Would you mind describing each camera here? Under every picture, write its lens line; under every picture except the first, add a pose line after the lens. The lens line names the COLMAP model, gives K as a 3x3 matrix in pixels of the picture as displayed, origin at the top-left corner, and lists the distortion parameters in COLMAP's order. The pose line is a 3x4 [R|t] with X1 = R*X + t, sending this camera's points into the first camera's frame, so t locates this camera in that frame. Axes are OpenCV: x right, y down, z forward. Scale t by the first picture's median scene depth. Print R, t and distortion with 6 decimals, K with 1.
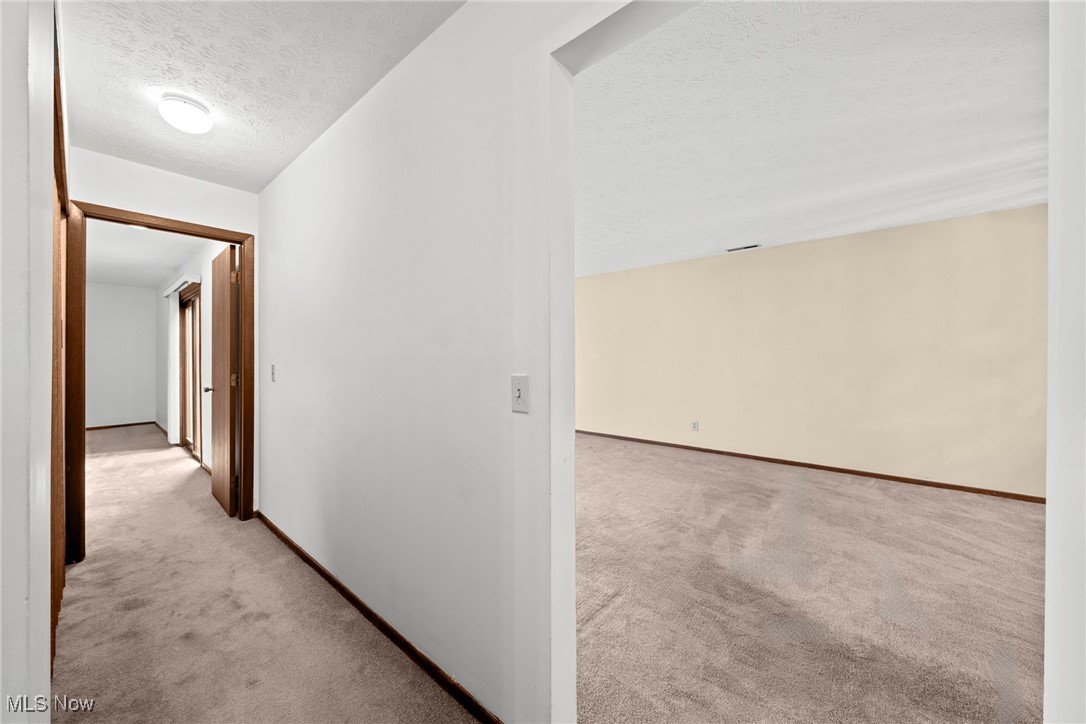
lens RADIAL K [[391.2, 0, 544.4], [0, 391.2, 357.3], [0, 0, 1]] dist [-0.005433, 0.000049]
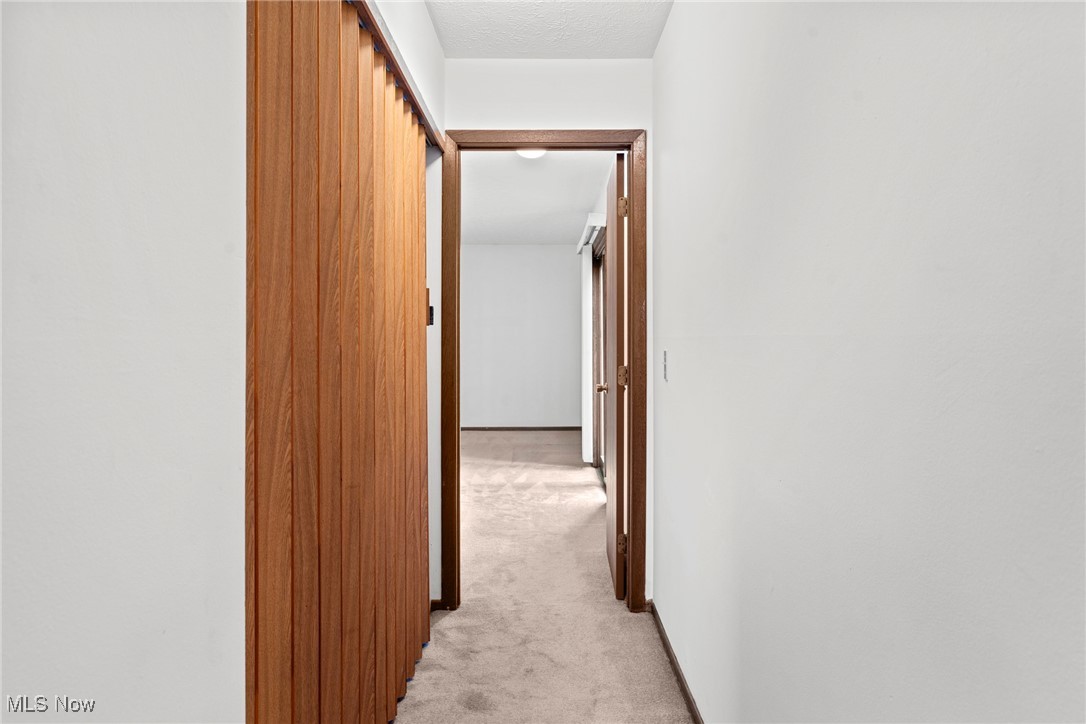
lens RADIAL K [[726.2, 0, 542.5], [0, 726.2, 340.2], [0, 0, 1]] dist [0.004060, 0.001650]
pose [[0.642704, 0.002302, -0.766111, -0.008162], [-0.001350, 0.999997, 0.001873, 0.001412], [0.766113, -0.000170, 0.642706, 0.193659]]
